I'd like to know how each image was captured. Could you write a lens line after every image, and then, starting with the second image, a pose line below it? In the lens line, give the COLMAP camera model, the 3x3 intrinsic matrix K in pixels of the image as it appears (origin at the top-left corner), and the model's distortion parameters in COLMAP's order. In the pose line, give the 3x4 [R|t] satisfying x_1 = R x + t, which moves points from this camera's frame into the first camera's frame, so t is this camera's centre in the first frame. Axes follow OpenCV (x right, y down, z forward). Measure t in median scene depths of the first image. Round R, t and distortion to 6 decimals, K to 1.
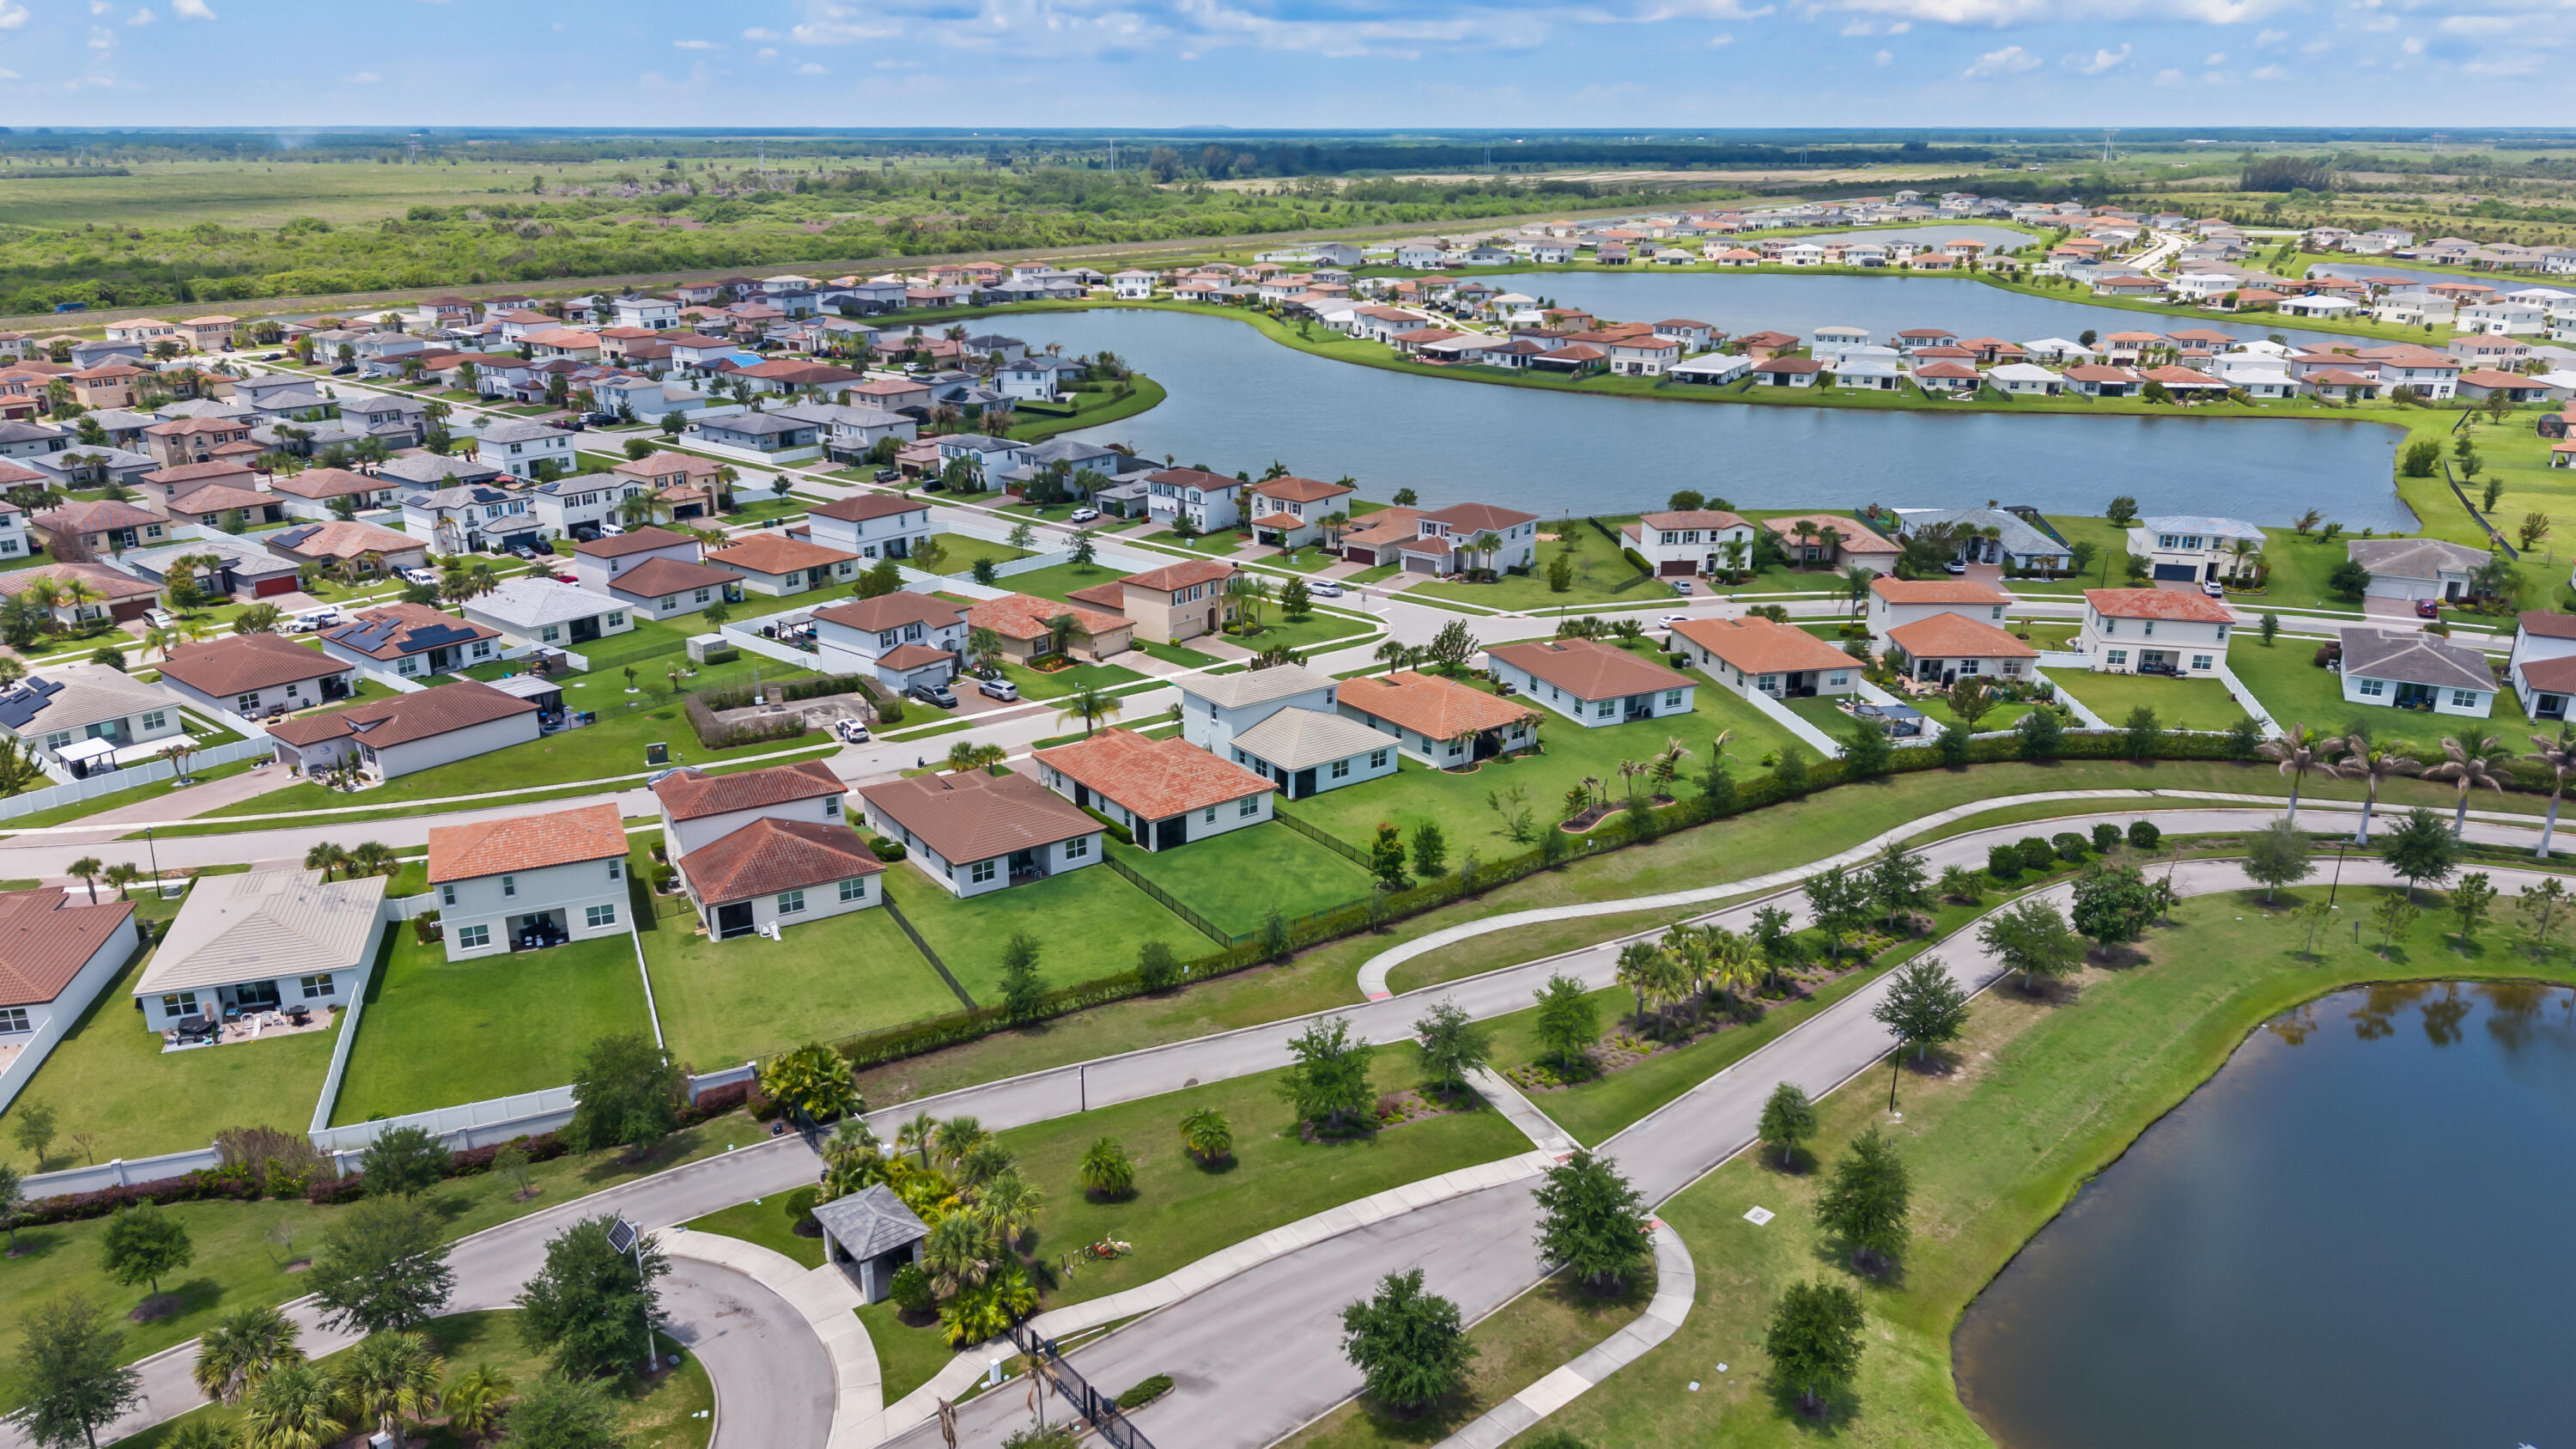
lens RADIAL K [[1677.5, 0, 1288.0], [0, 1677.5, 724.5], [0, 0, 1]] dist [-0.000280, -0.002883]
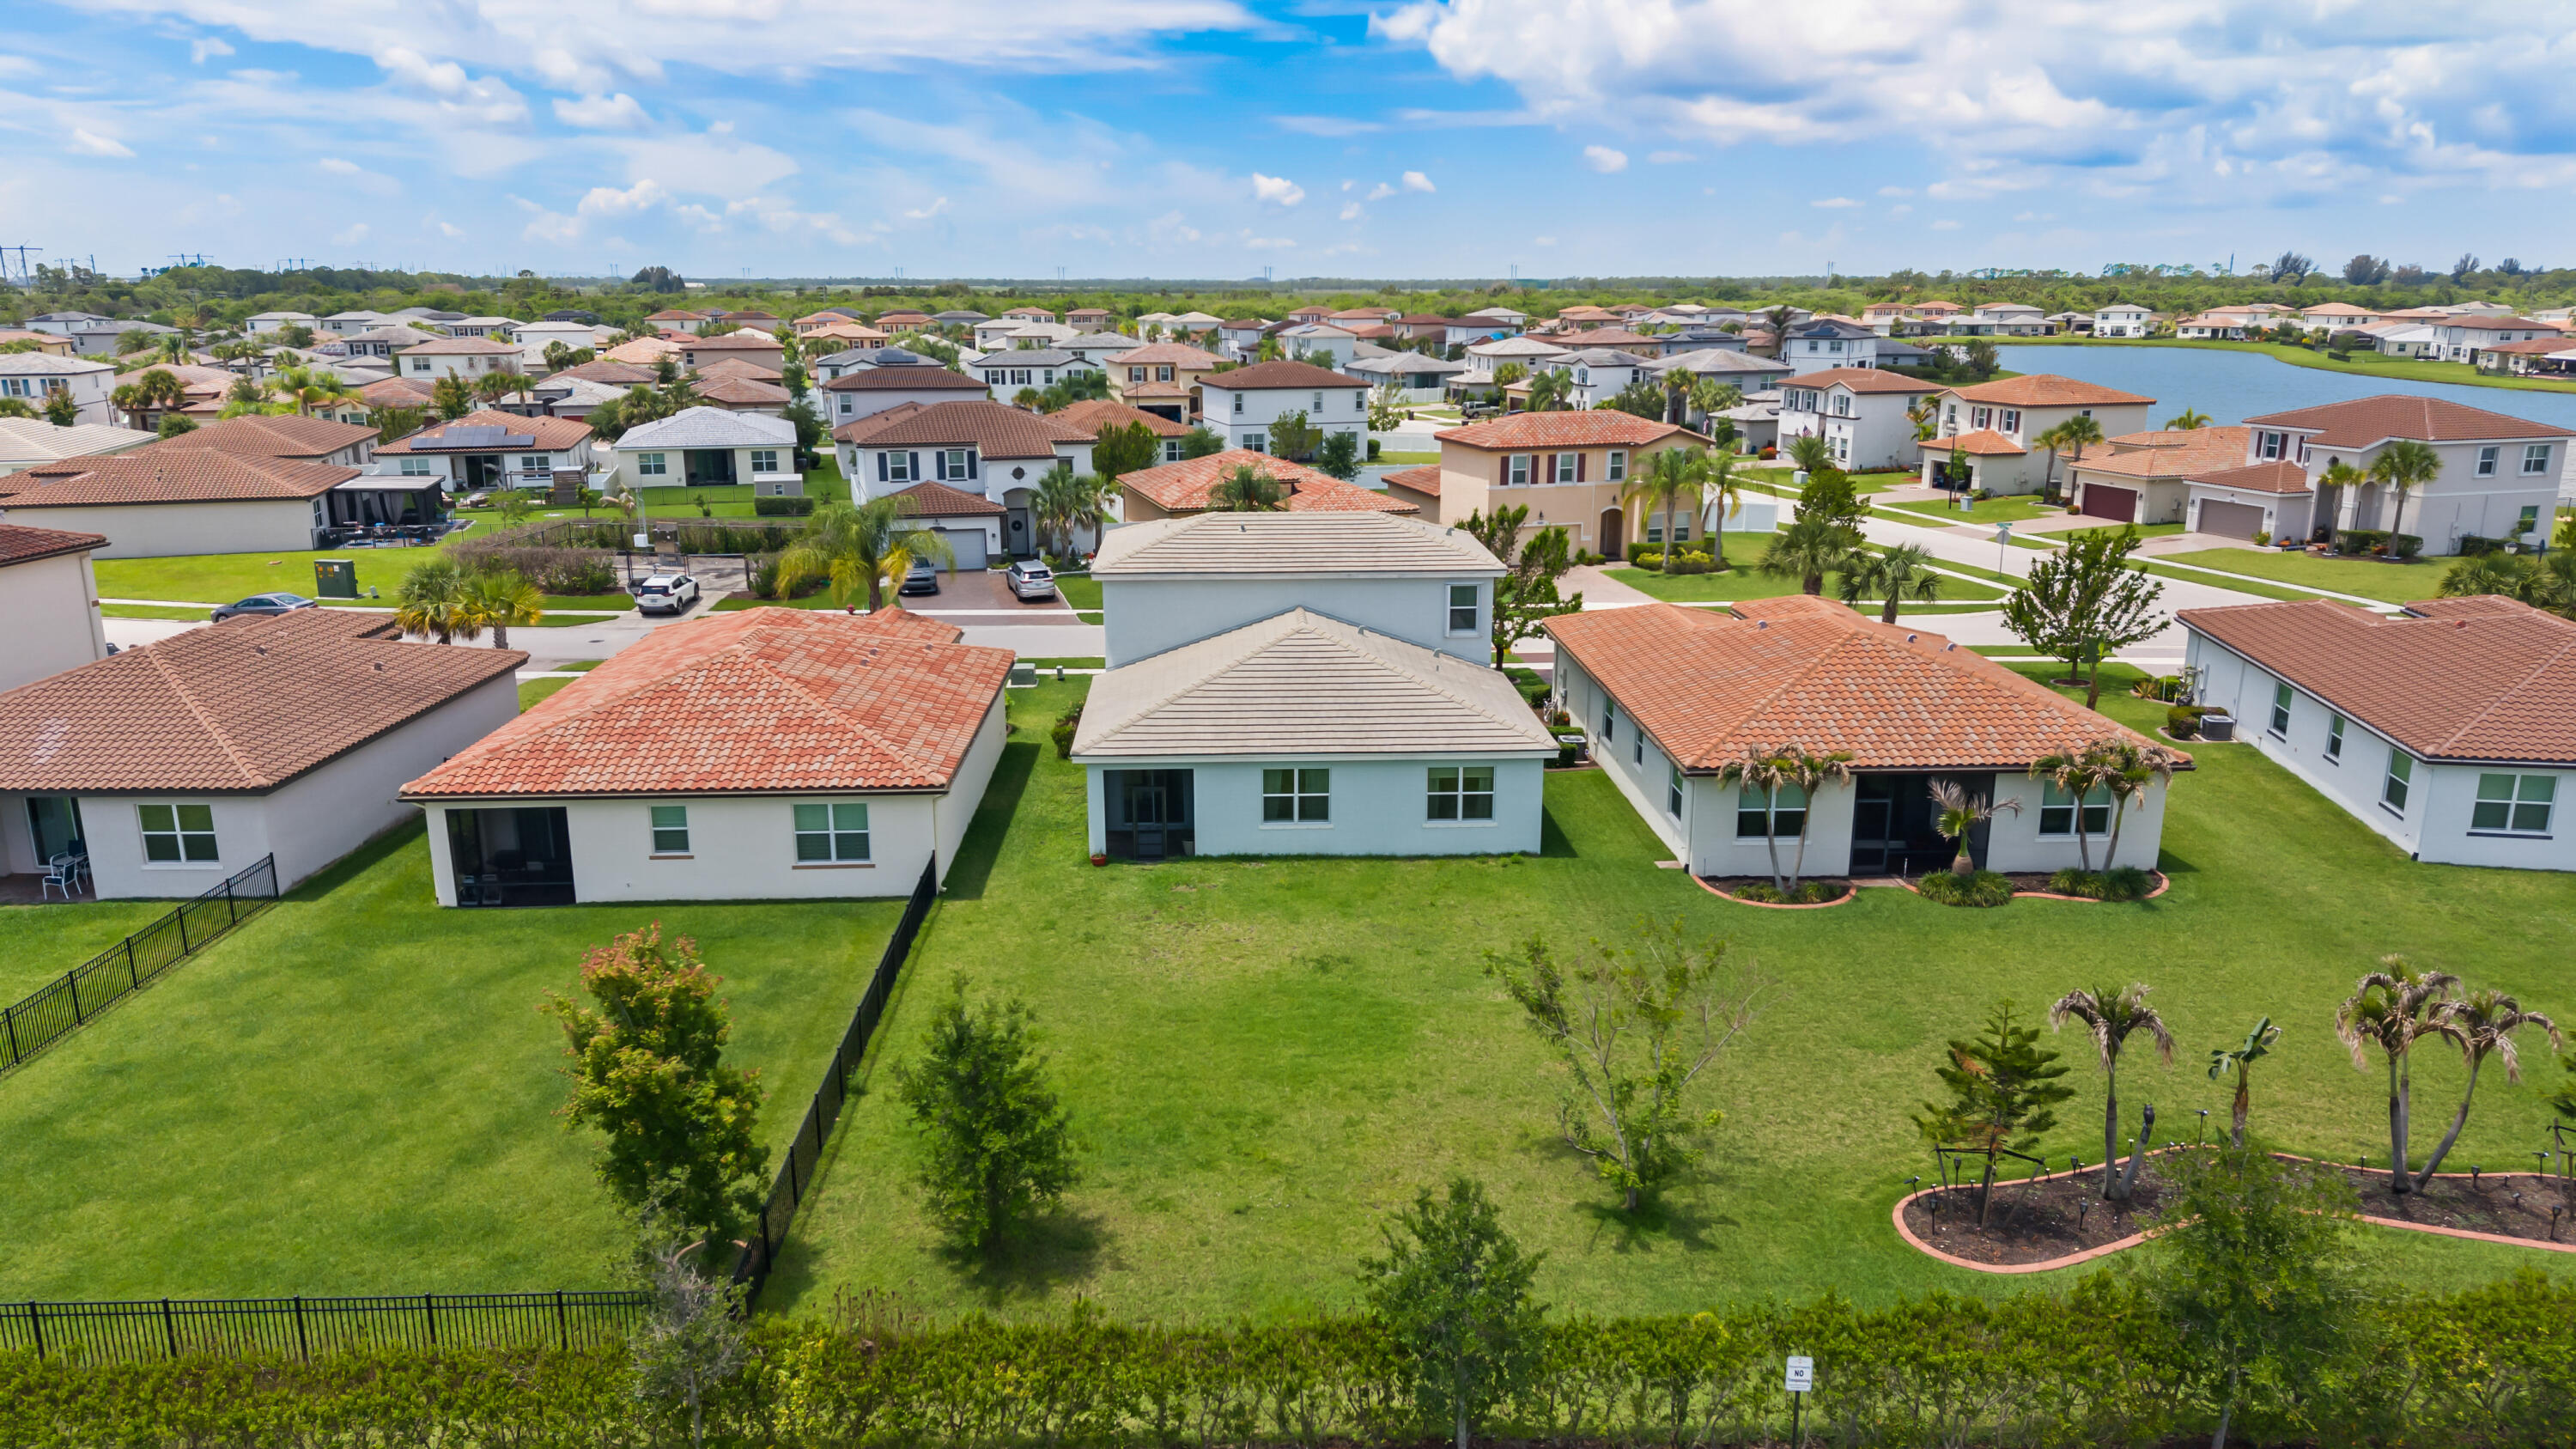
lens RADIAL K [[1677.5, 0, 1288.0], [0, 1677.5, 724.5], [0, 0, 1]] dist [-0.000280, -0.002883]
pose [[0.818628, 0.140291, -0.556926, 0.132453], [-0.183601, 0.982747, -0.022321, 0.014538], [0.544186, 0.120525, 0.830262, 0.511343]]
